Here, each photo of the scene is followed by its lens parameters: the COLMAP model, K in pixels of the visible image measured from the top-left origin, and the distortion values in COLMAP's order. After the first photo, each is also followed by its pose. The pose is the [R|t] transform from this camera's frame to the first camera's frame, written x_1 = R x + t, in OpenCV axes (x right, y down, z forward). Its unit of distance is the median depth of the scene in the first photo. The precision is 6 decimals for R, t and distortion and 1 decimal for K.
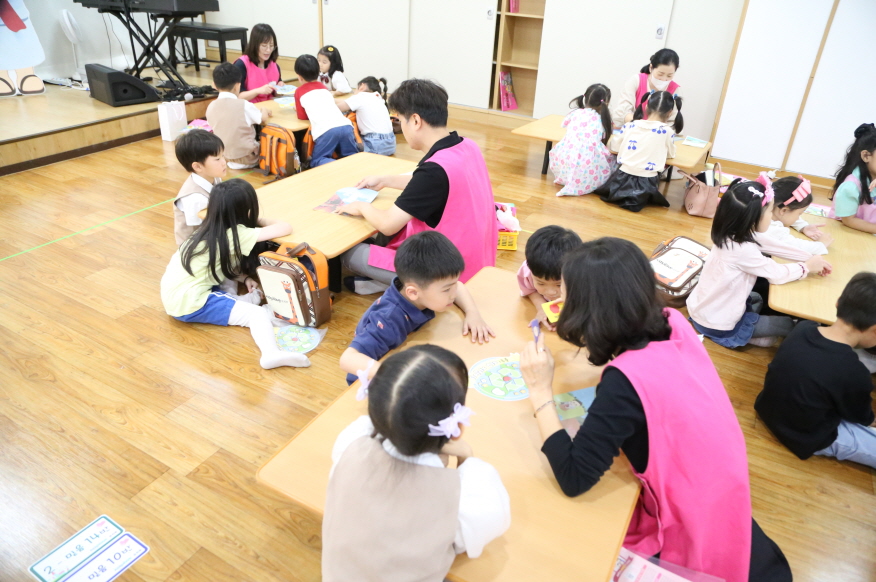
lens RADIAL K [[609.0, 0, 444.1], [0, 609.0, 294.6], [0, 0, 1]] dist [-0.126097, 0.079661]
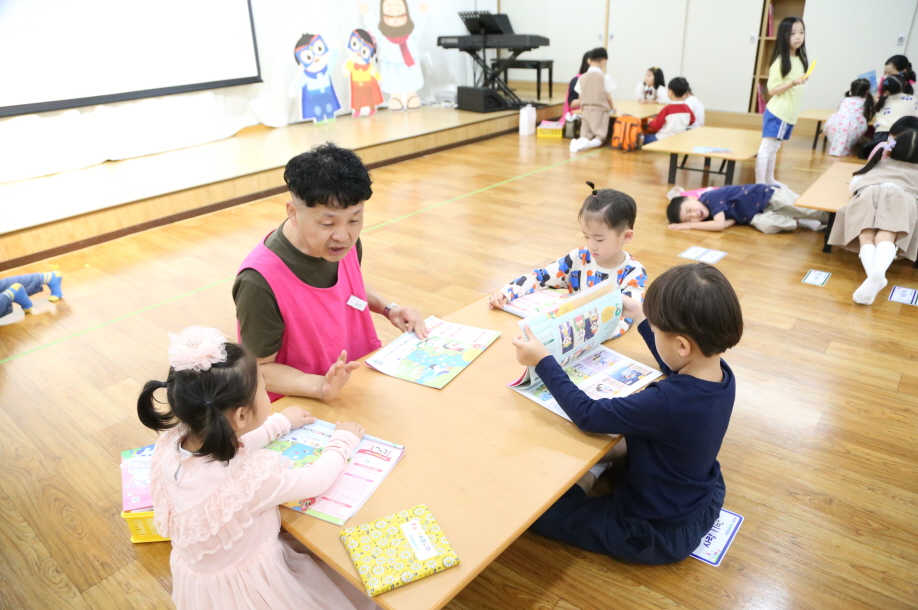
lens RADIAL K [[638.2, 0, 465.4], [0, 638.2, 308.8], [0, 0, 1]] dist [-0.126097, 0.079661]
pose [[0.978514, 0.007432, -0.206048, -0.339580], [-0.022498, 0.997231, -0.070875, 0.298733], [0.204951, 0.073988, 0.975972, -0.527700]]
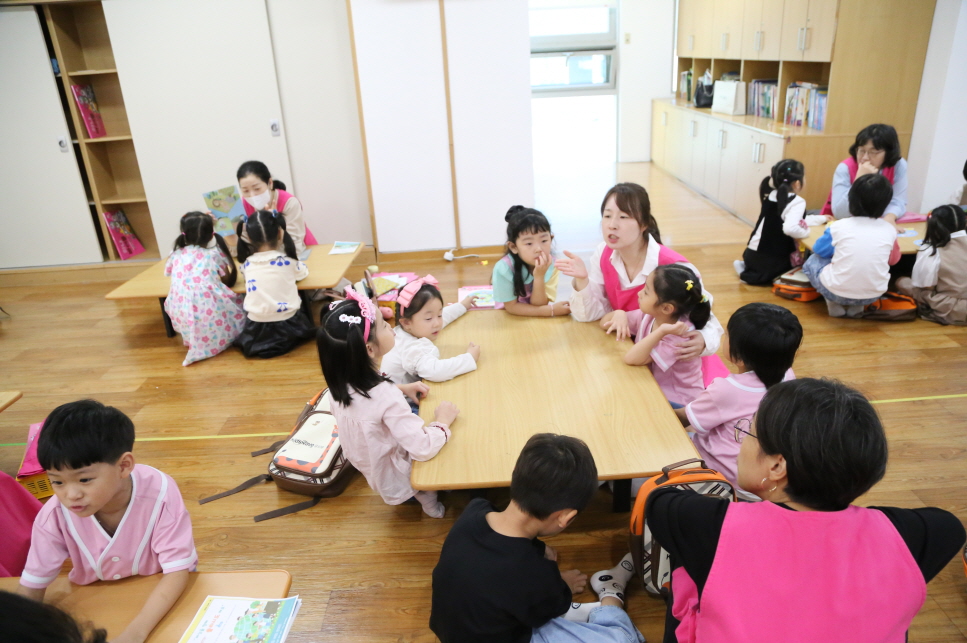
lens RADIAL K [[672.2, 0, 490.3], [0, 672.2, 325.5], [0, 0, 1]] dist [-0.126097, 0.079661]
pose [[0.859610, -0.279362, 0.427817, 0.173190], [0.327523, 0.943922, -0.041713, -0.049497], [-0.392173, 0.175977, 0.902902, 0.099239]]
